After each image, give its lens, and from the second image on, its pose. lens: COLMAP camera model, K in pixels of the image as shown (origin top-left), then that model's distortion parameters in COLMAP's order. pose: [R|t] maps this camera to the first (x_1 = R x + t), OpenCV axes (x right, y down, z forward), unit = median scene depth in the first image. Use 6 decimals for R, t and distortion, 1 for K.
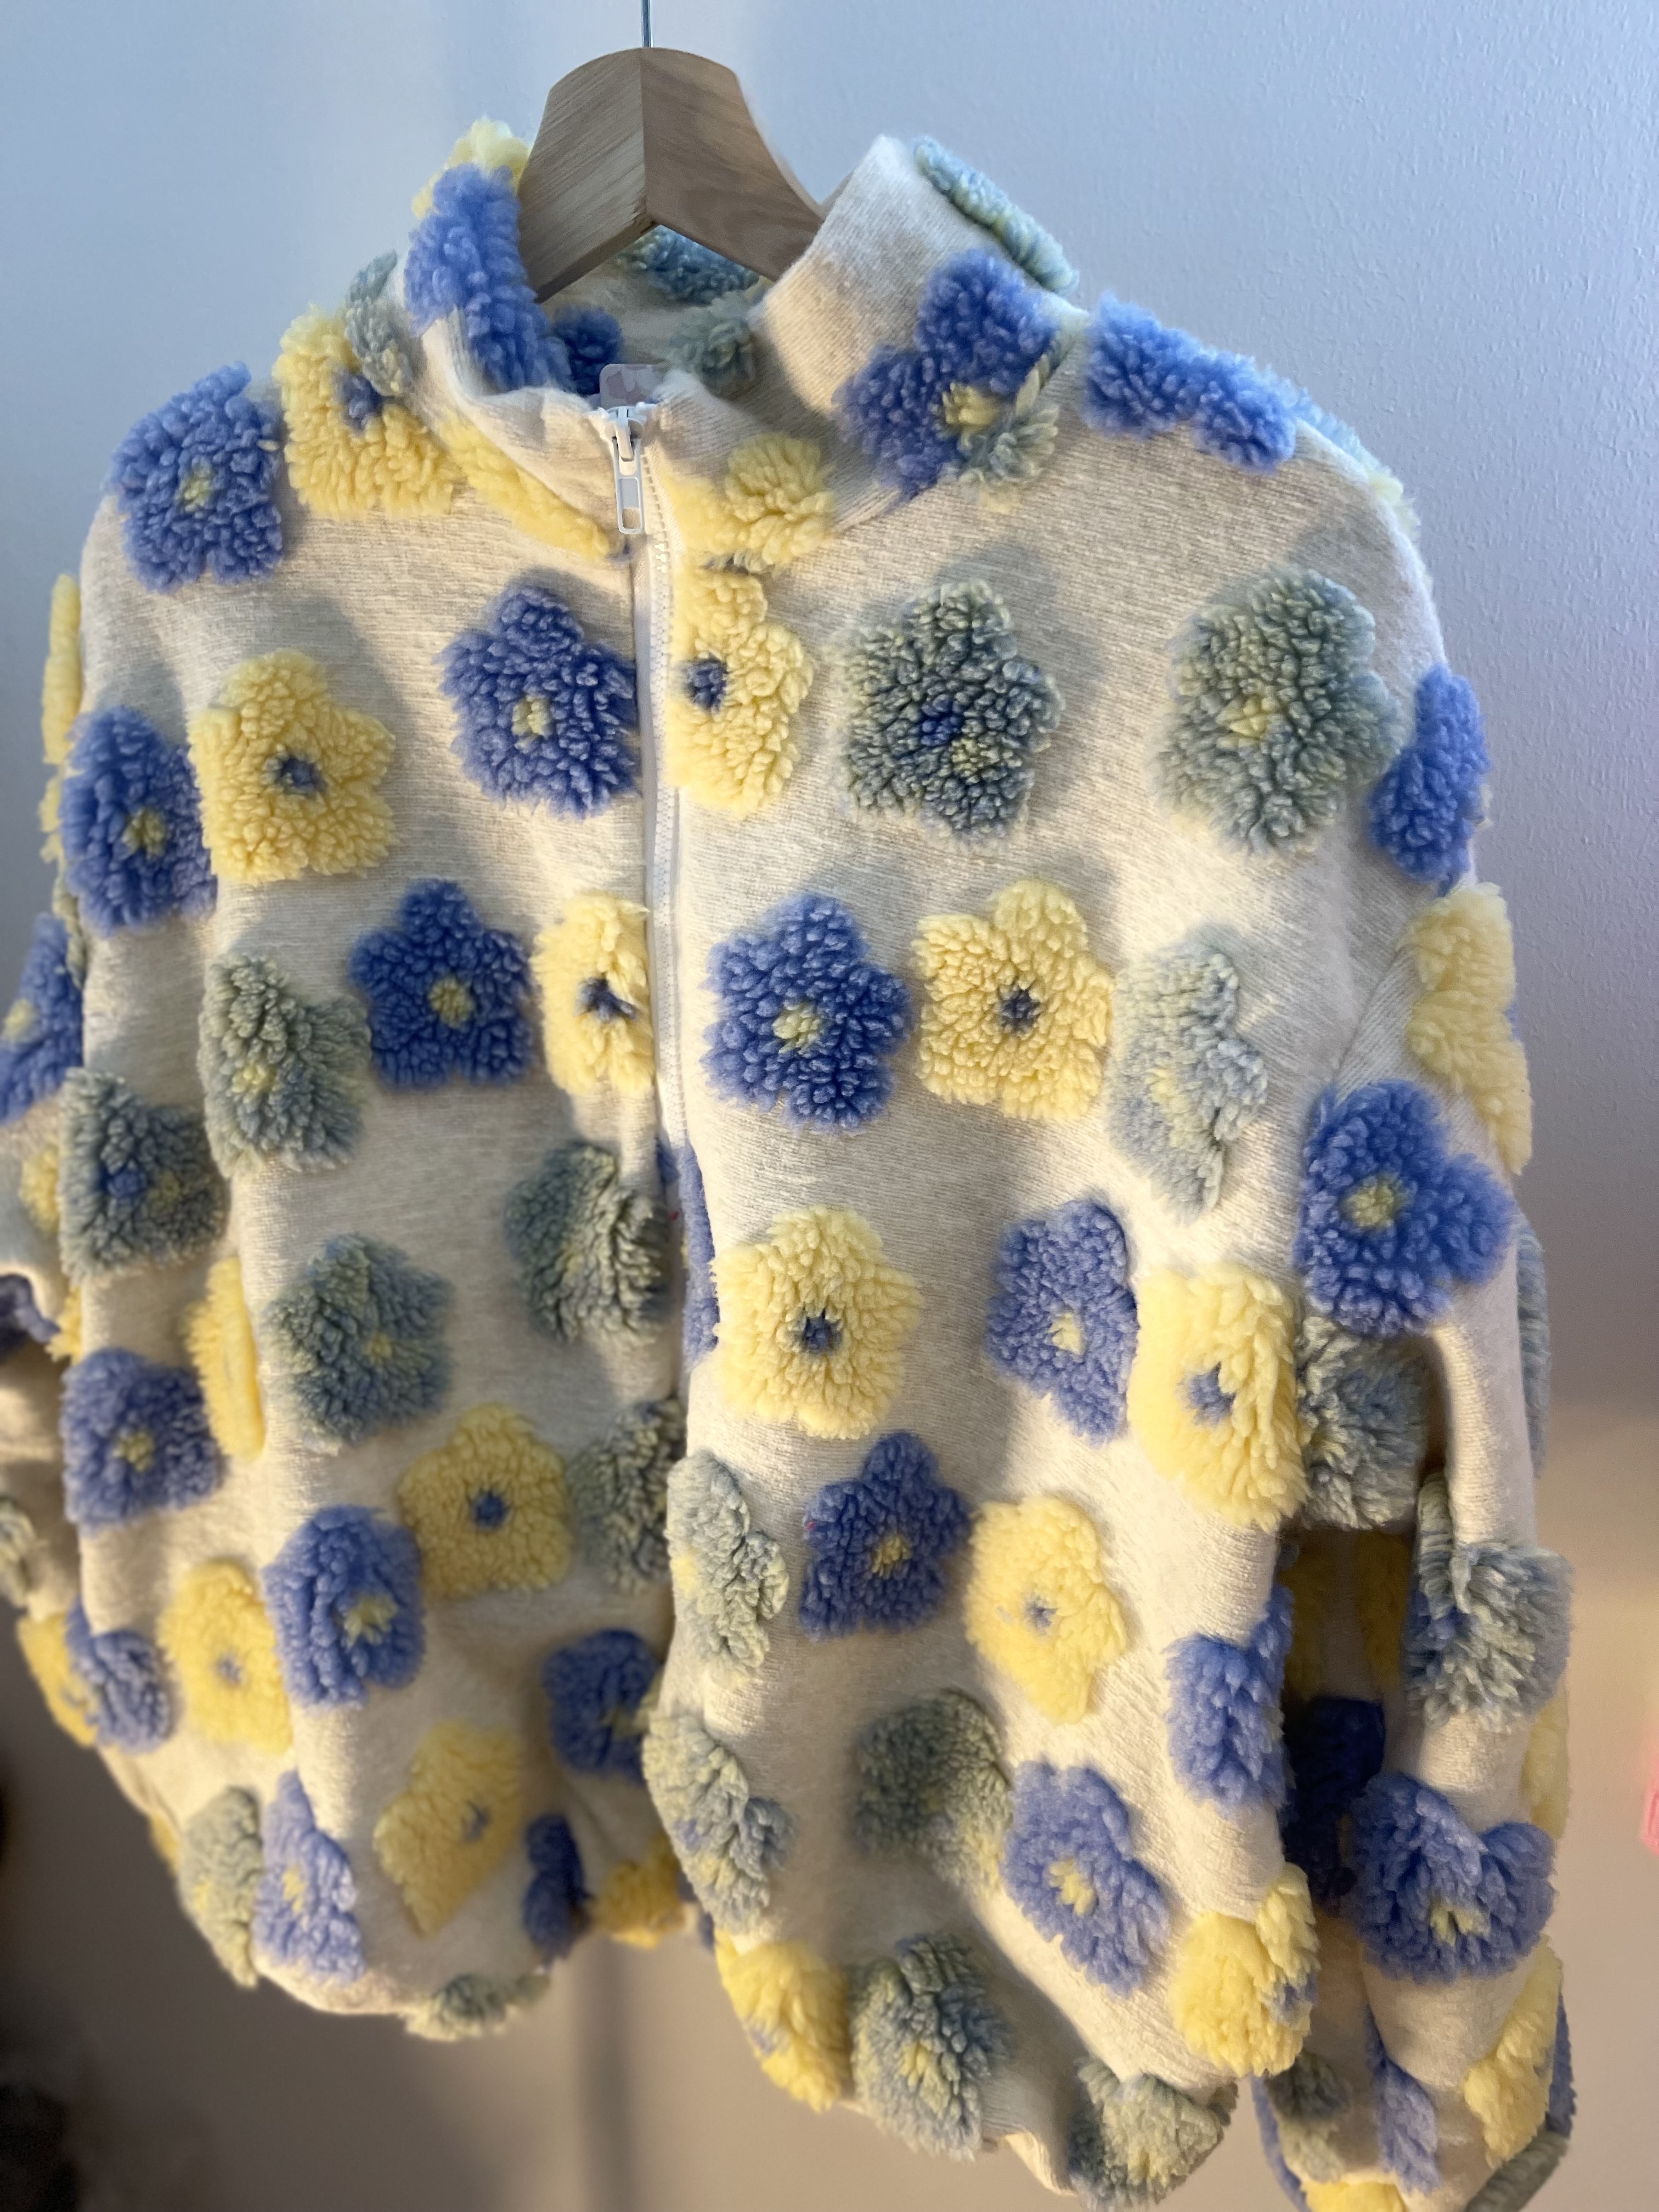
lens RADIAL K [[1805.4, 0, 829.5], [0, 1805.4, 1106.0], [0, 0, 1]] dist [0.076148, -0.087659]
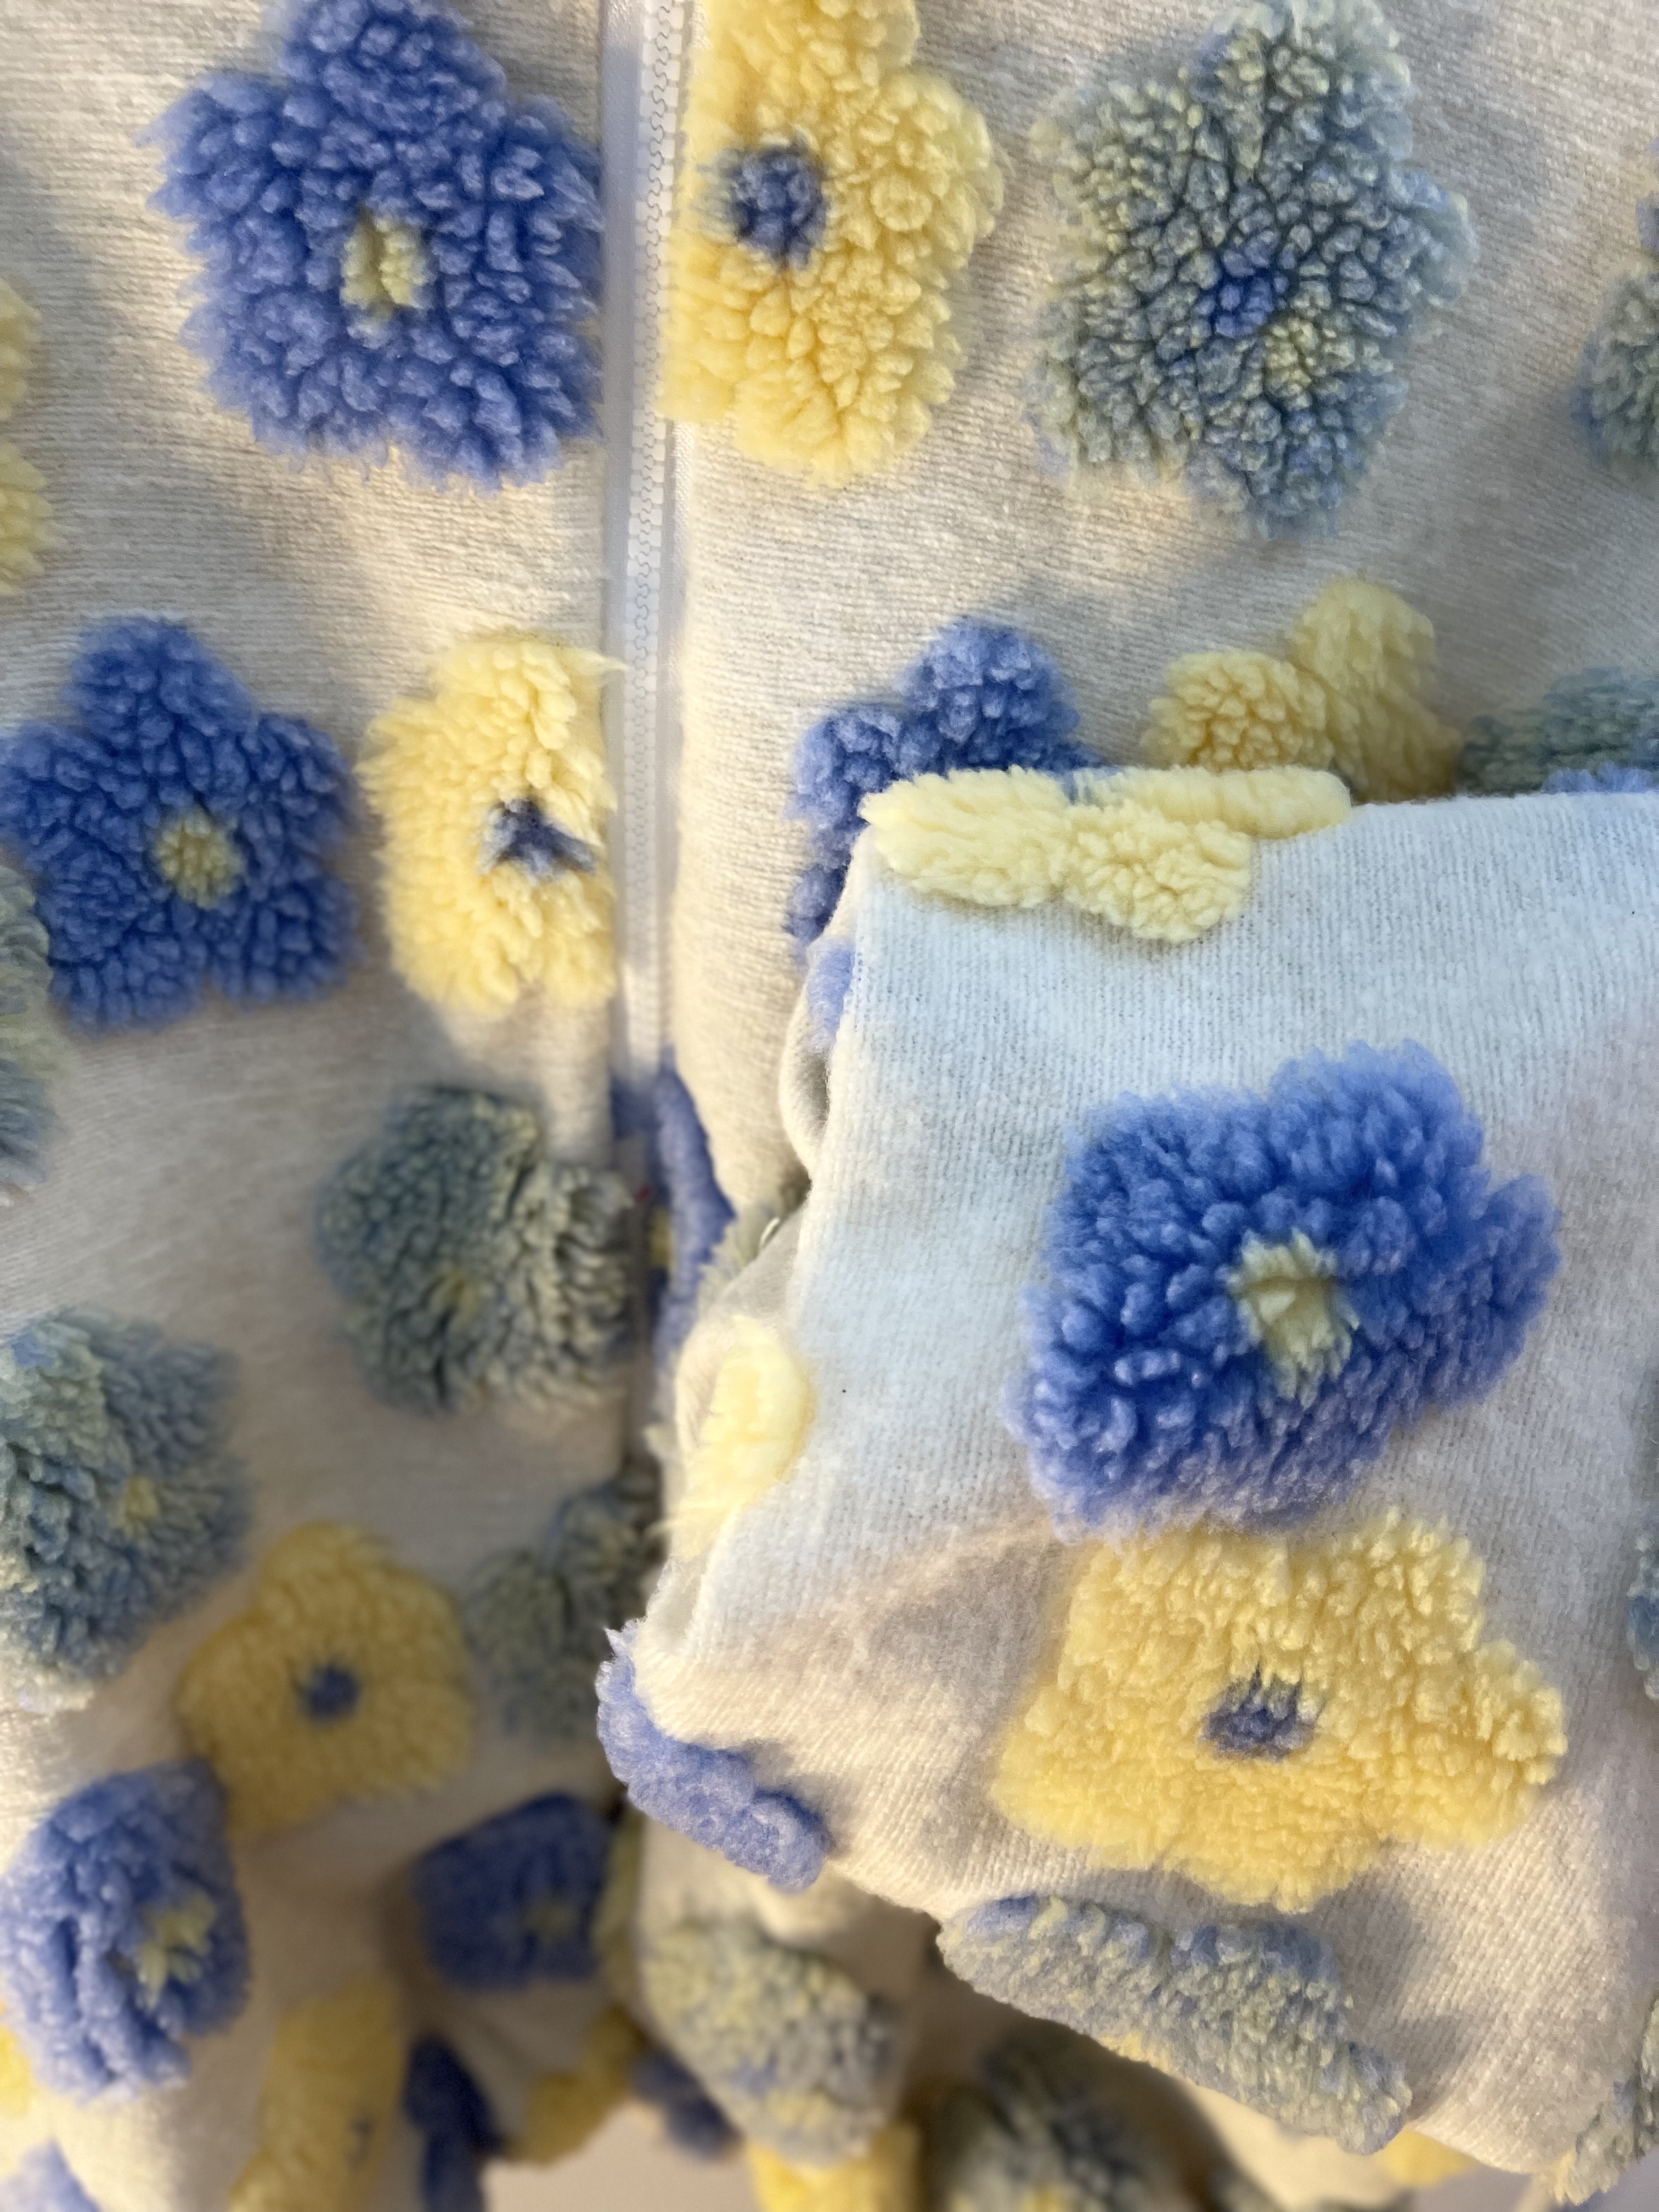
lens RADIAL K [[1805.4, 0, 829.5], [0, 1805.4, 1106.0], [0, 0, 1]] dist [0.076148, -0.087659]
pose [[0.919867, -0.138676, 0.366898, -0.262239], [0.075177, 0.980405, 0.182081, -0.074875], [-0.384959, -0.139908, 0.912268, 0.474512]]
